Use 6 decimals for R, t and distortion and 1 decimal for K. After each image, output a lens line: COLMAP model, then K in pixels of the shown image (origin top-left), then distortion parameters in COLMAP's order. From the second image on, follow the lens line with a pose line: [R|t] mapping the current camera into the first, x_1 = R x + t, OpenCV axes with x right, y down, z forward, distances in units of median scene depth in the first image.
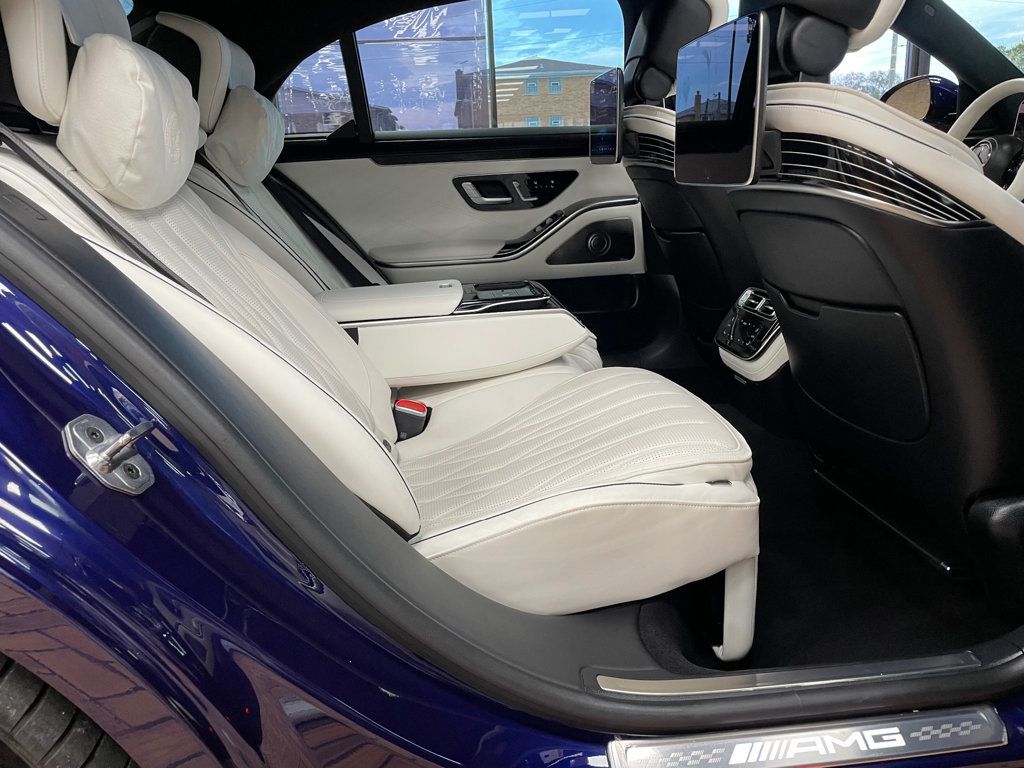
lens RADIAL K [[744.8, 0, 503.0], [0, 744.8, 380.3], [0, 0, 1]] dist [0.058562, -0.091032]
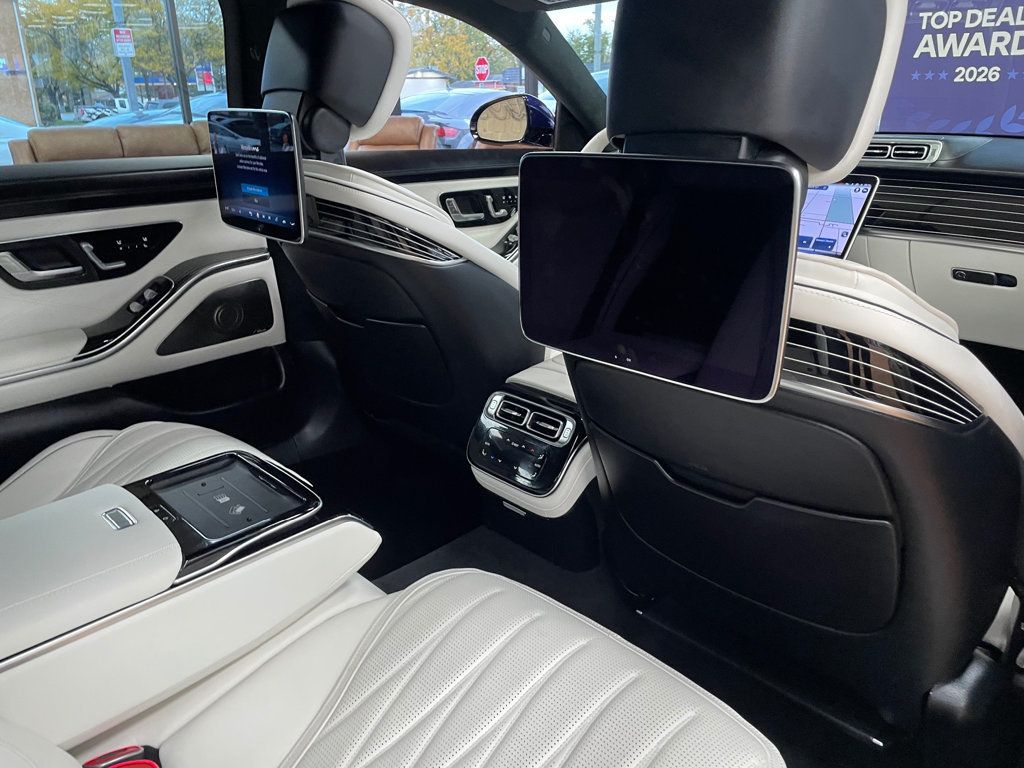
lens RADIAL K [[728.6, 0, 512.0], [0, 728.6, 384.0], [0, 0, 1]] dist [0.051953, 0.000164]
pose [[0.778341, -0.176427, 0.602543, -0.107559], [0.141238, 0.984310, 0.105764, -0.158558], [-0.611749, 0.002781, 0.791047, 0.251188]]
